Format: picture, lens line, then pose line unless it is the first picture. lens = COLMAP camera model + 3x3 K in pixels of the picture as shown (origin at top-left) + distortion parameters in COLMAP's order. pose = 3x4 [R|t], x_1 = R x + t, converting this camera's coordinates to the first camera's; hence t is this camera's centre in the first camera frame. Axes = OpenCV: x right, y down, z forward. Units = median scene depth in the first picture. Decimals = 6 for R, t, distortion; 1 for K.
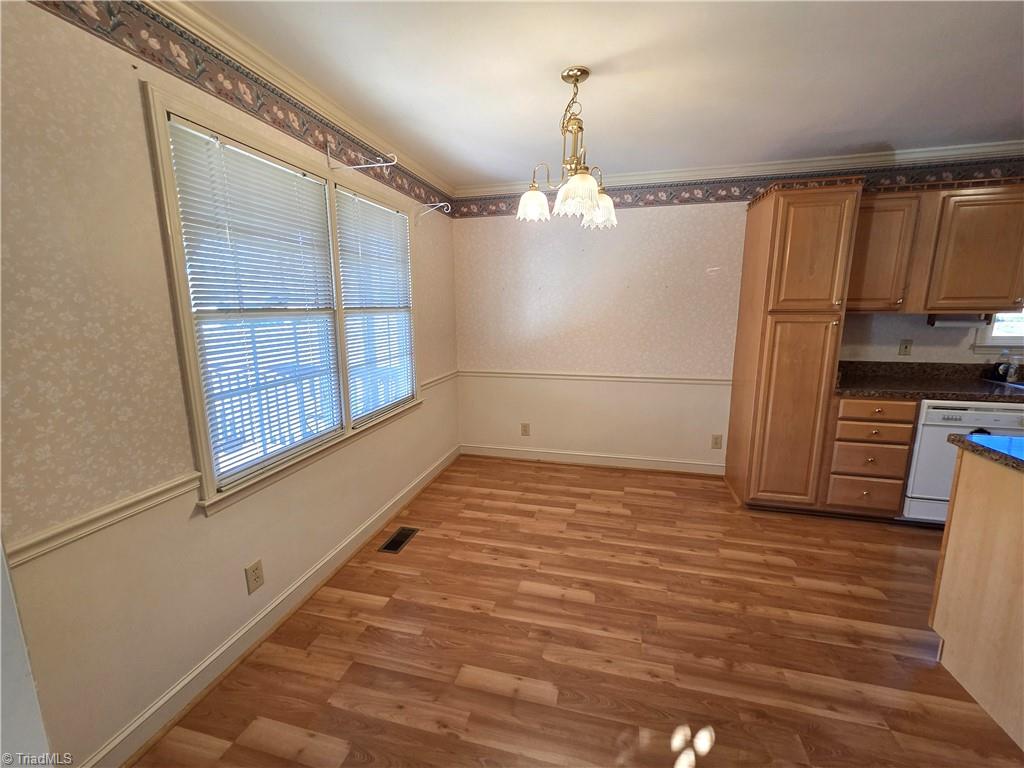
lens RADIAL K [[417.0, 0, 510.1], [0, 417.0, 381.0], [0, 0, 1]] dist [0.000488, 0.000415]
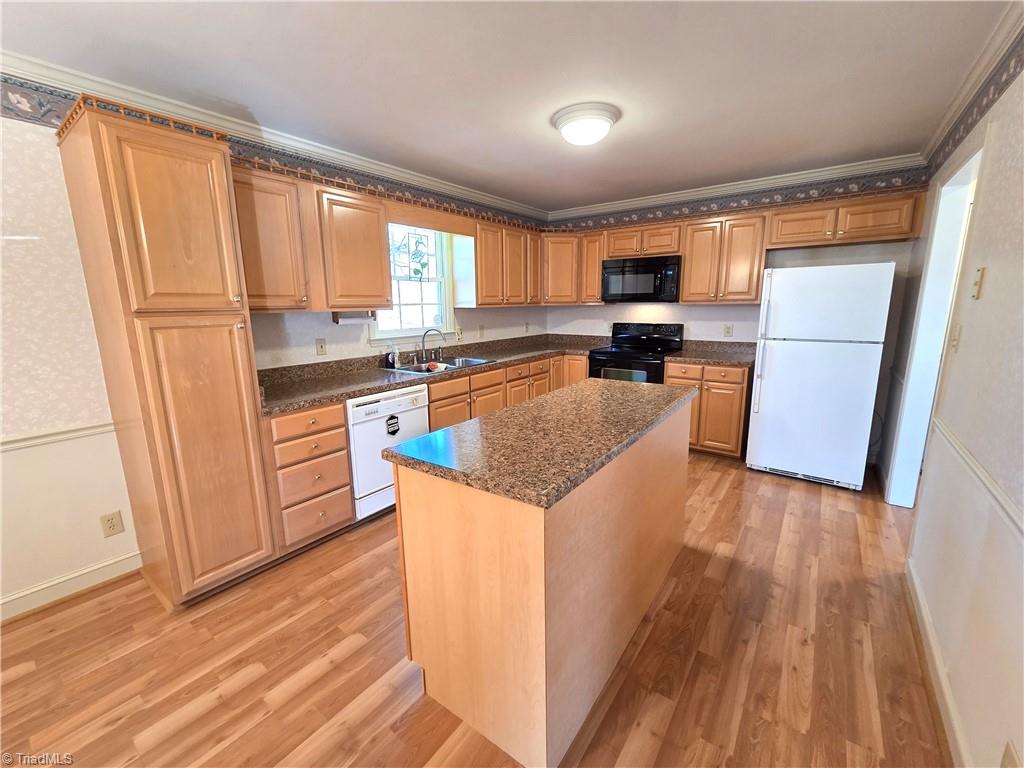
lens RADIAL K [[423.5, 0, 514.1], [0, 423.5, 379.6], [0, 0, 1]] dist [0.008619, 0.000116]
pose [[0.377954, -0.164247, 0.911139, 0.236723], [0.174584, 0.979126, 0.104082, -0.034692], [-0.909214, 0.119732, 0.398740, 0.238659]]
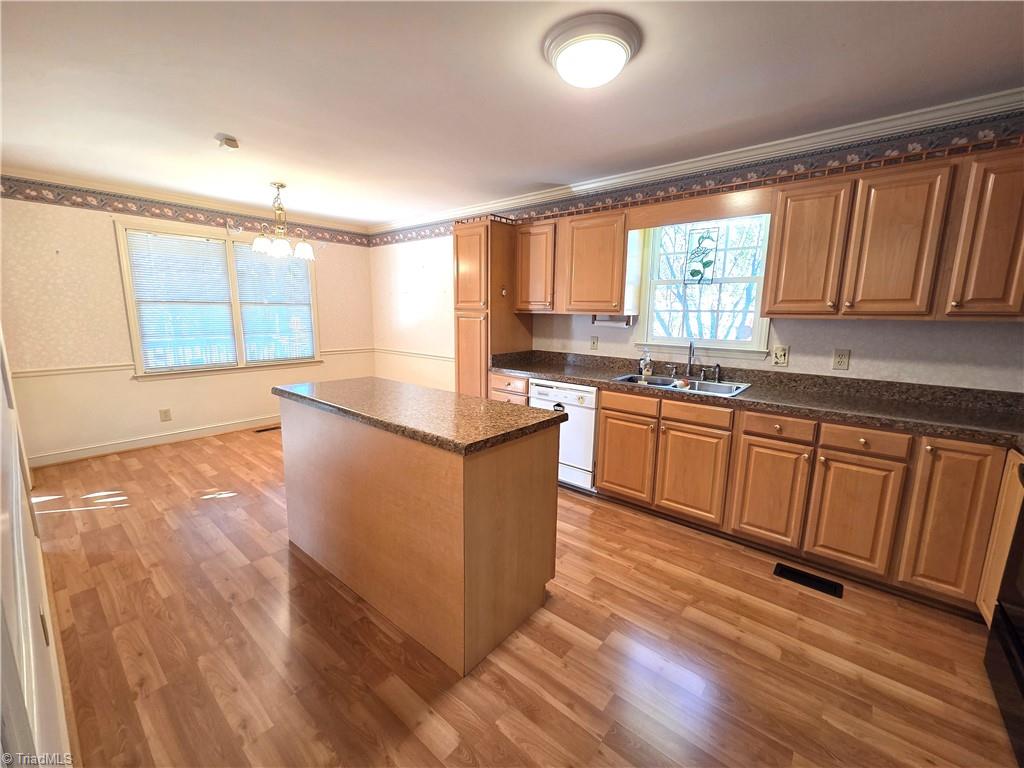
lens RADIAL K [[413.3, 0, 513.1], [0, 413.3, 382.5], [0, 0, 1]] dist [0.001813, 0.000278]
pose [[0.902423, 0.094052, -0.420460, 1.420066], [-0.096435, 0.995216, 0.015643, 0.041627], [0.419920, 0.026431, 0.907176, -0.198319]]
